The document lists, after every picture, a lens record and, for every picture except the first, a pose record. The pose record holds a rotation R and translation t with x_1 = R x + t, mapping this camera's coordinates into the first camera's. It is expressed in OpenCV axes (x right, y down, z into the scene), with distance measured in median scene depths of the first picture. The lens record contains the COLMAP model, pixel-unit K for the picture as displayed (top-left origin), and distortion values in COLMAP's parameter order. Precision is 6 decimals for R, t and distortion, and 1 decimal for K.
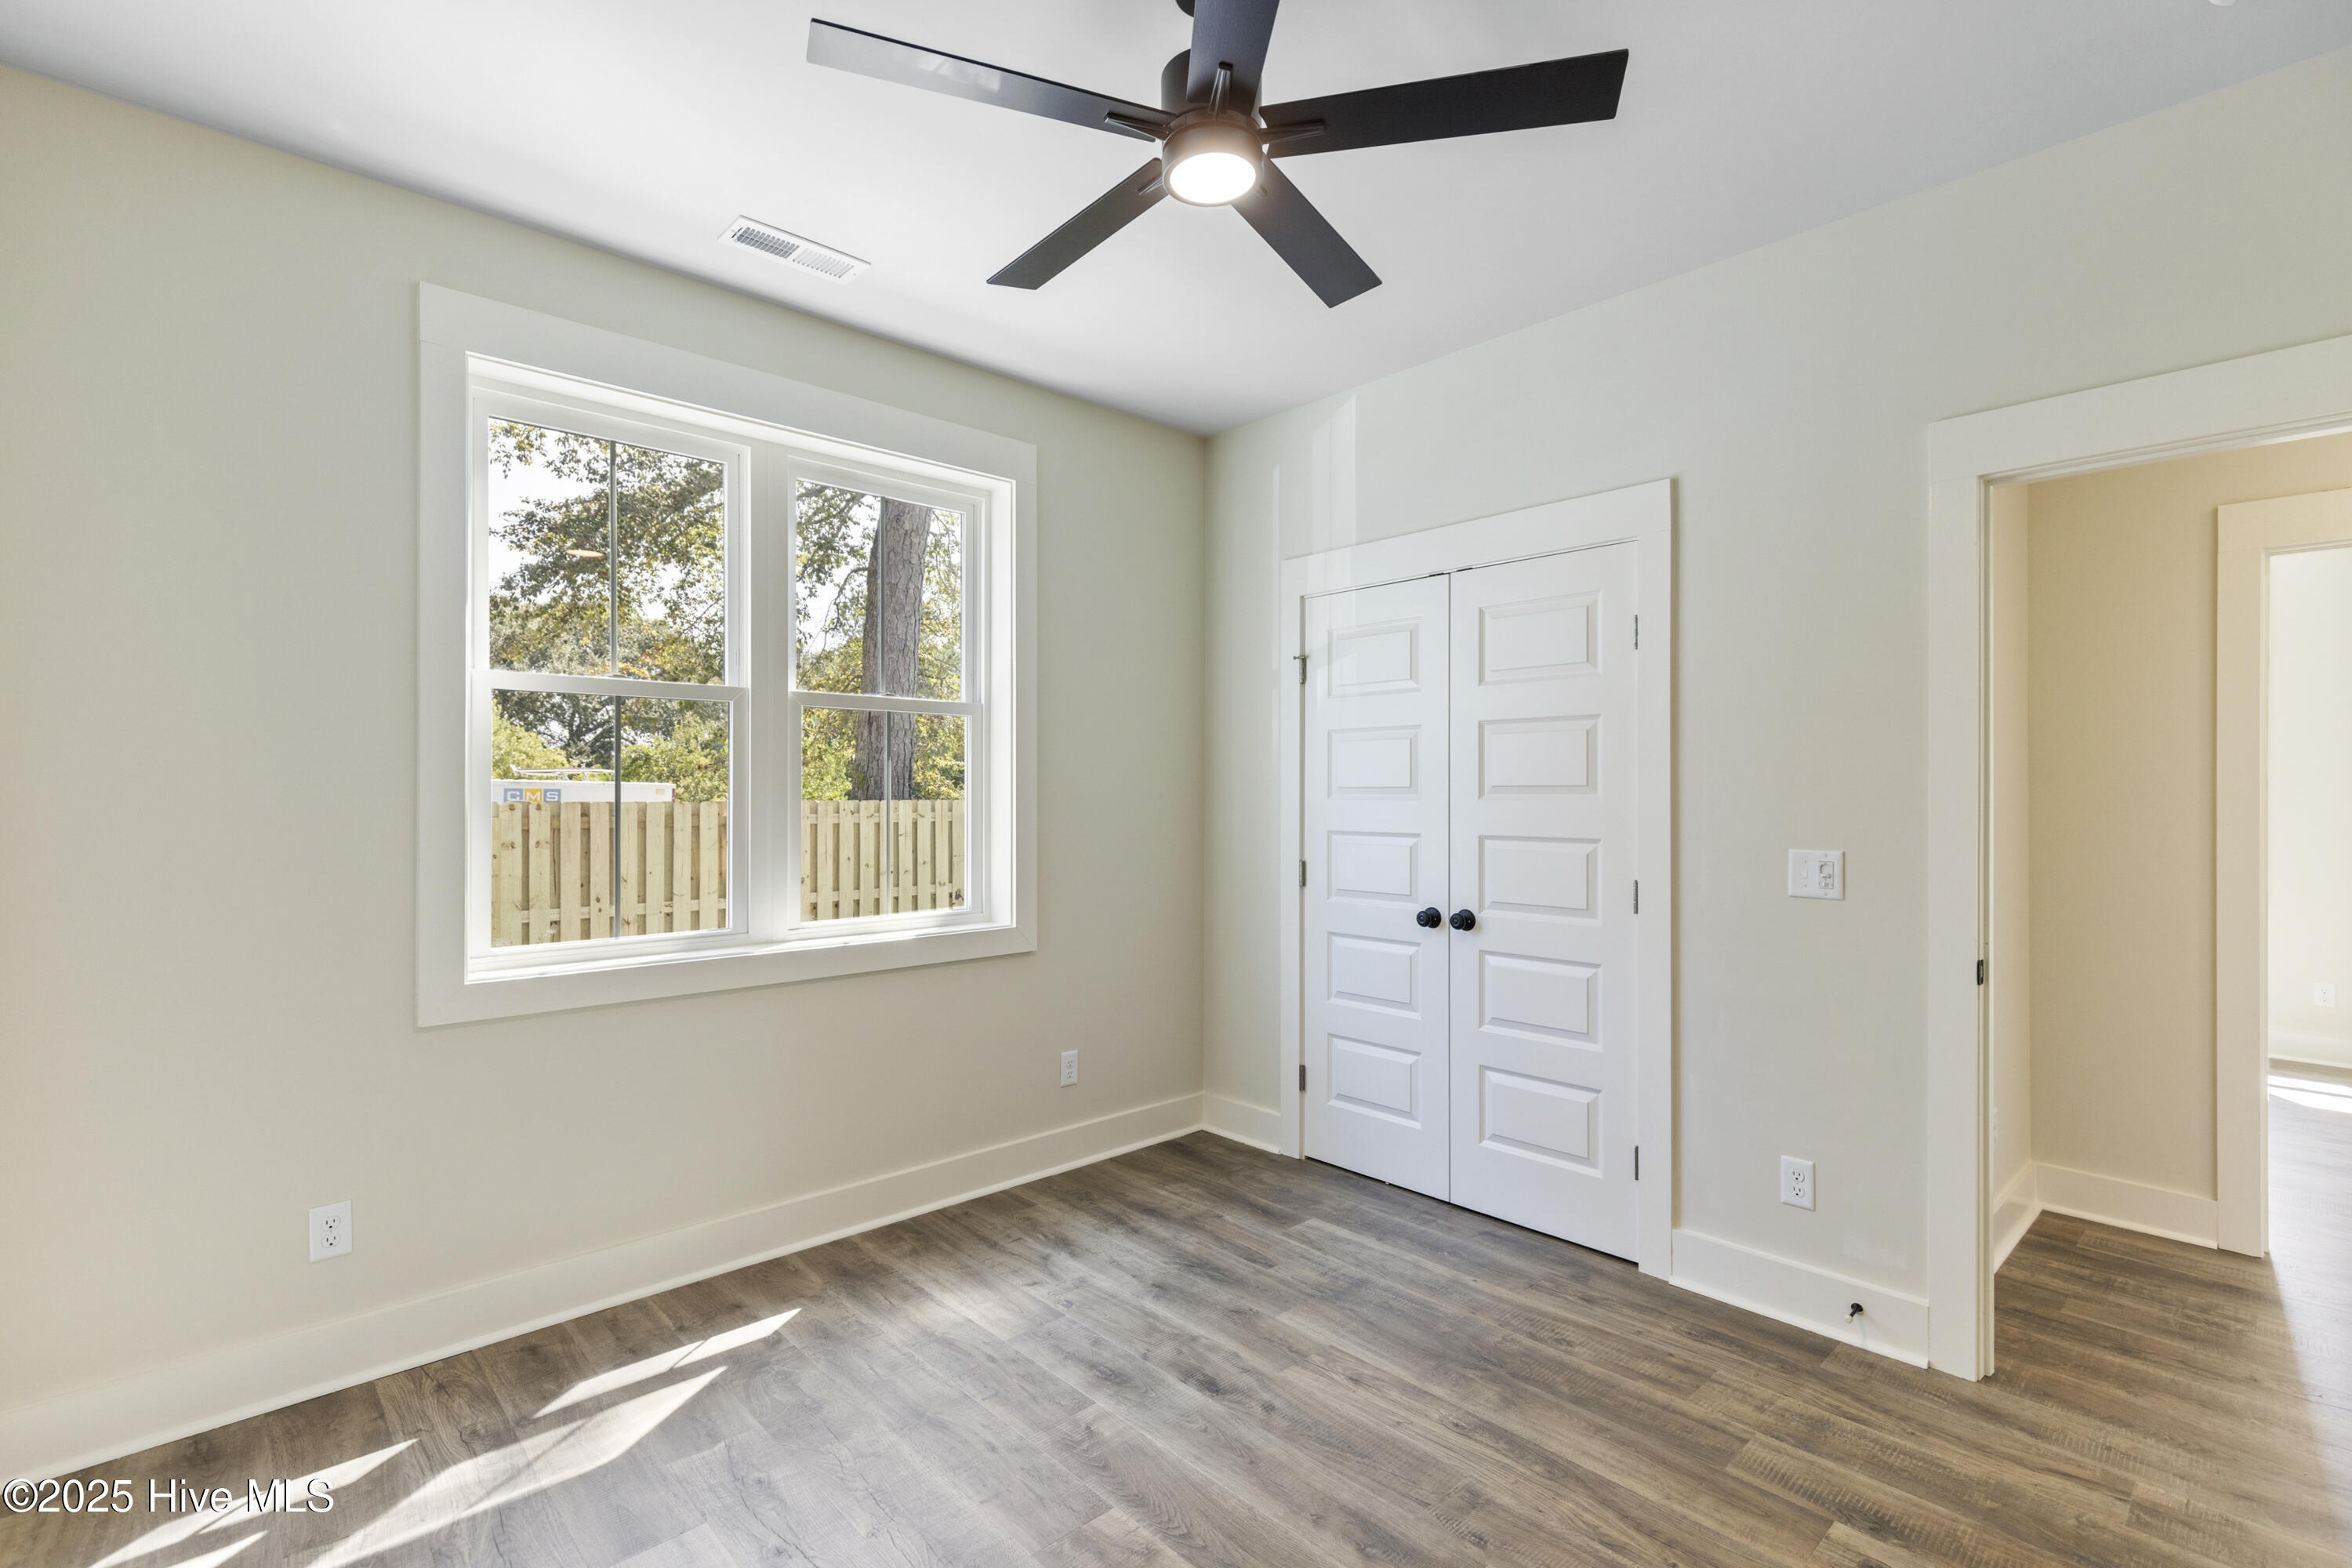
lens RADIAL K [[1072.9, 0, 1156.0], [0, 1072.9, 787.9], [0, 0, 1]] dist [0.013509, -0.002747]
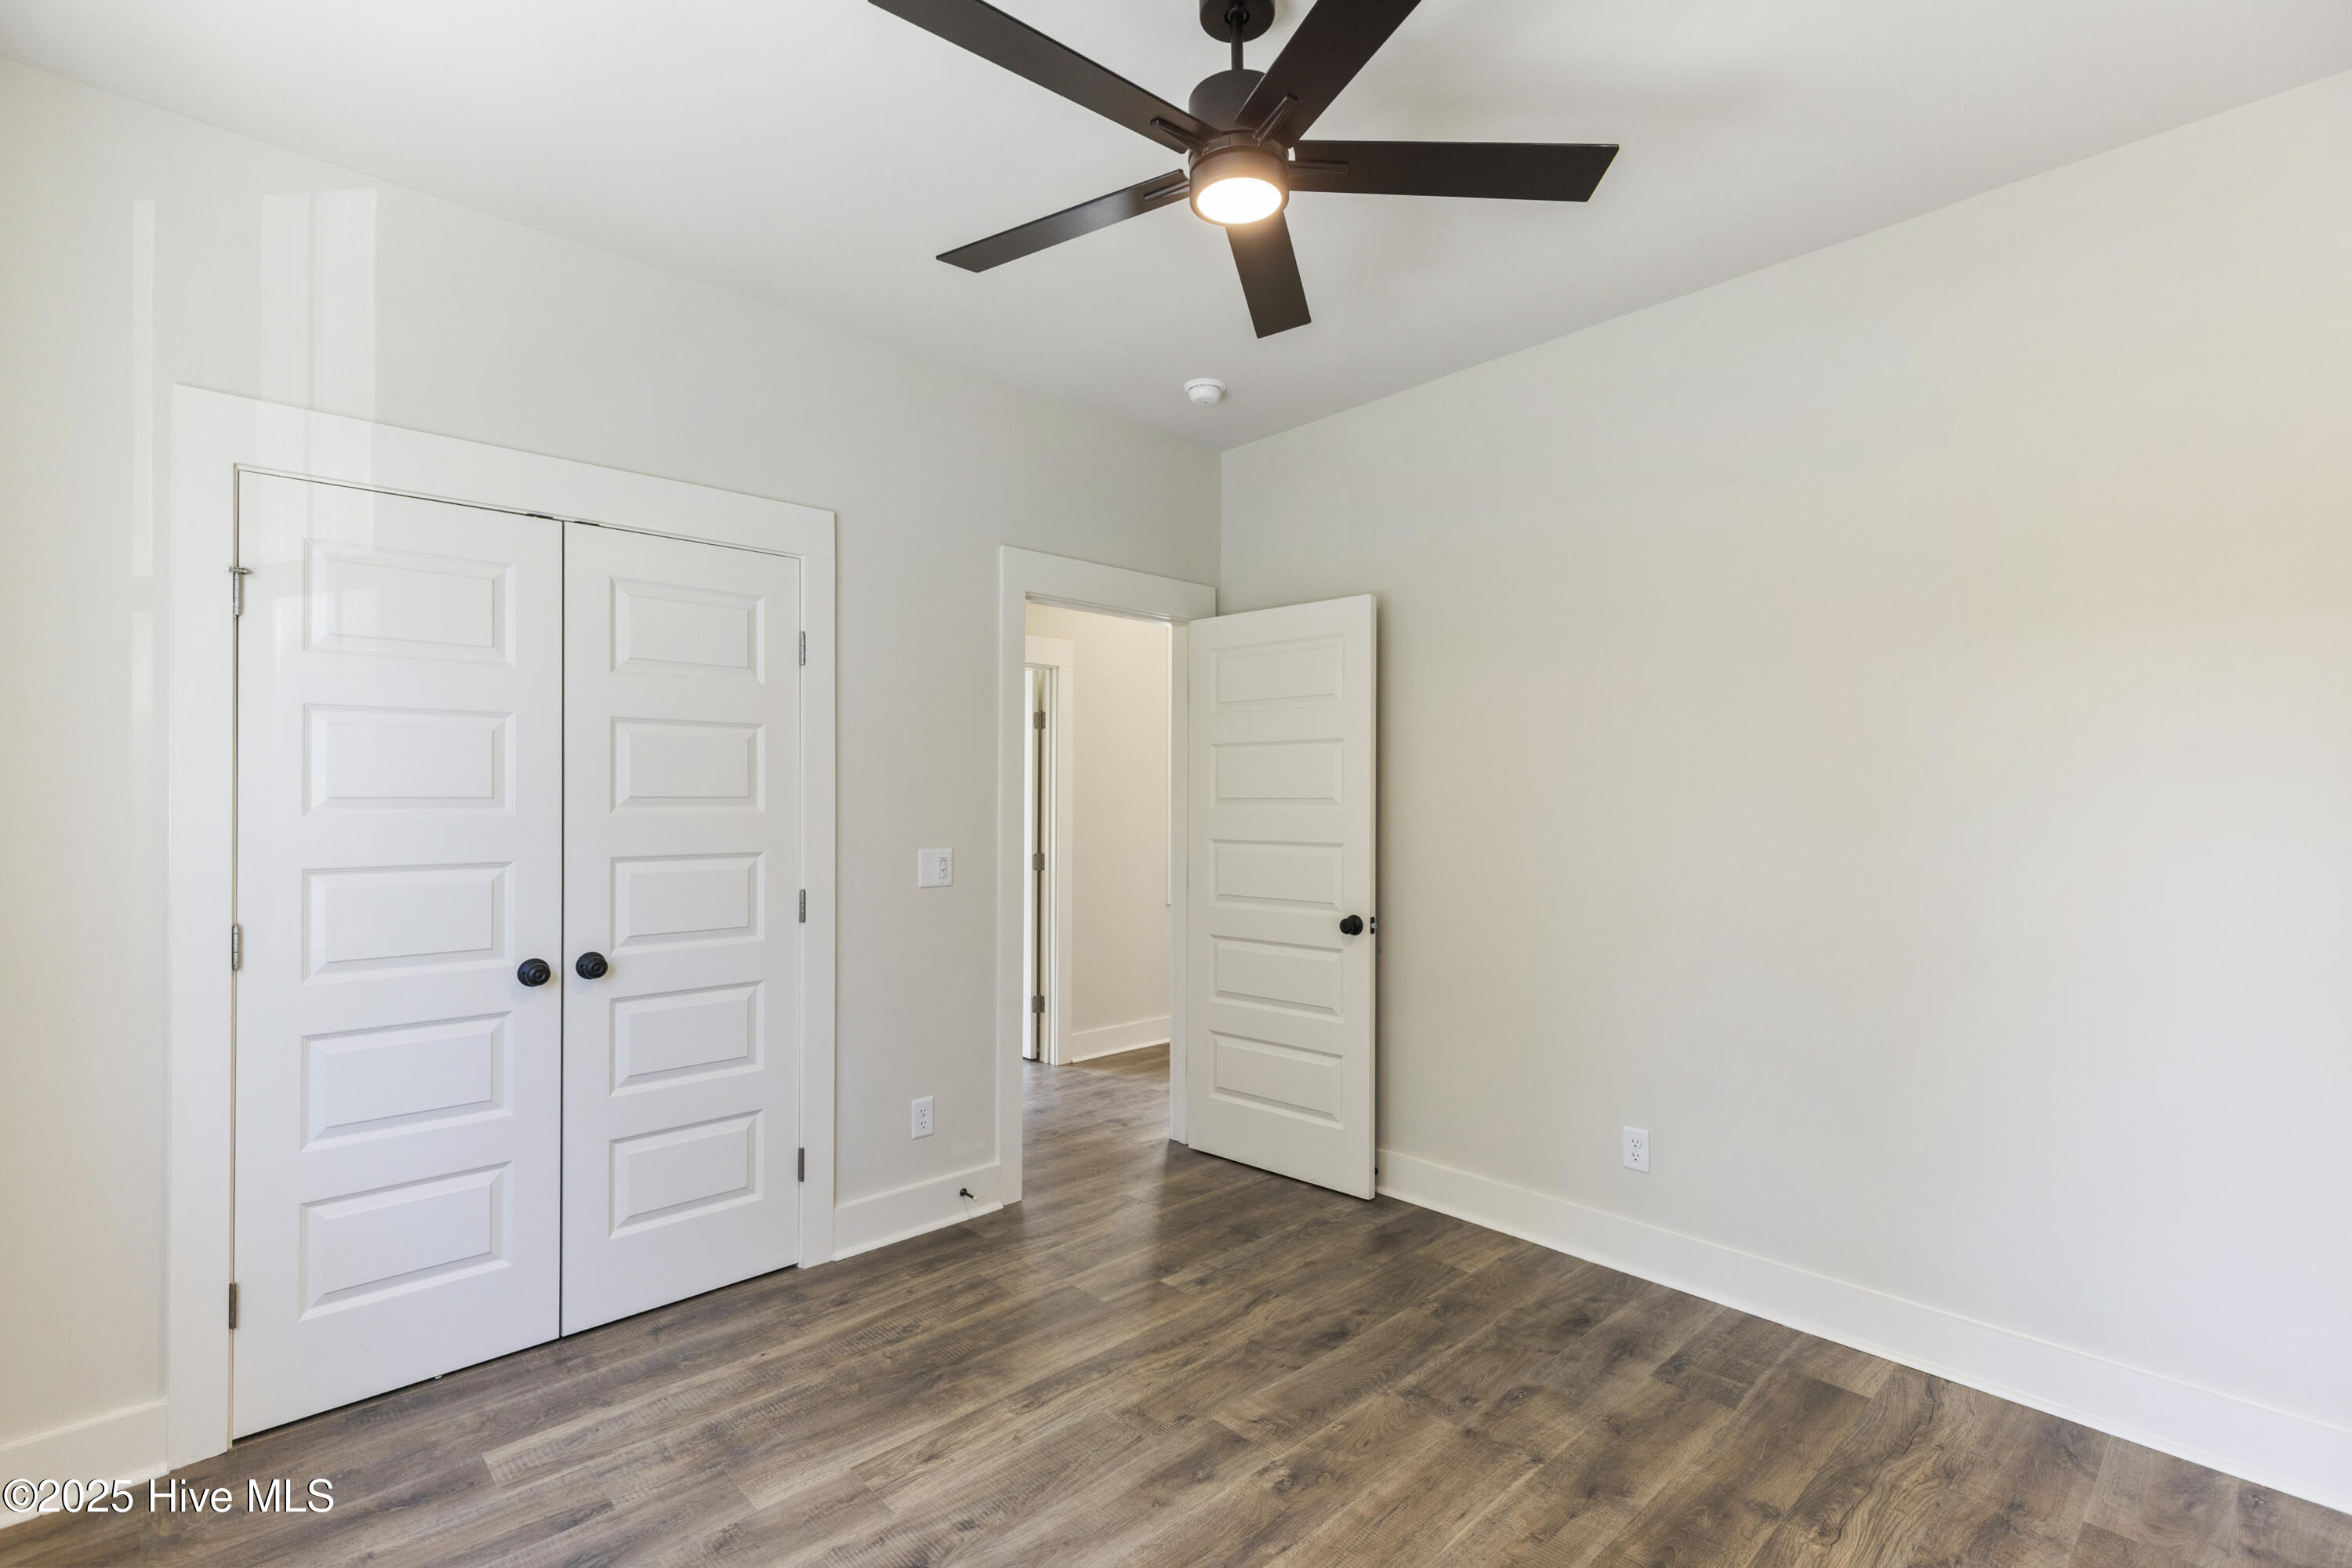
lens RADIAL K [[1072.9, 0, 1171.1], [0, 1072.9, 797.9], [0, 0, 1]] dist [0.013509, -0.002747]
pose [[-0.014997, 0.007199, 0.999862, -0.620755], [0.002687, 0.999971, -0.007159, 0.007374], [-0.999884, 0.002579, -0.015016, 0.702349]]
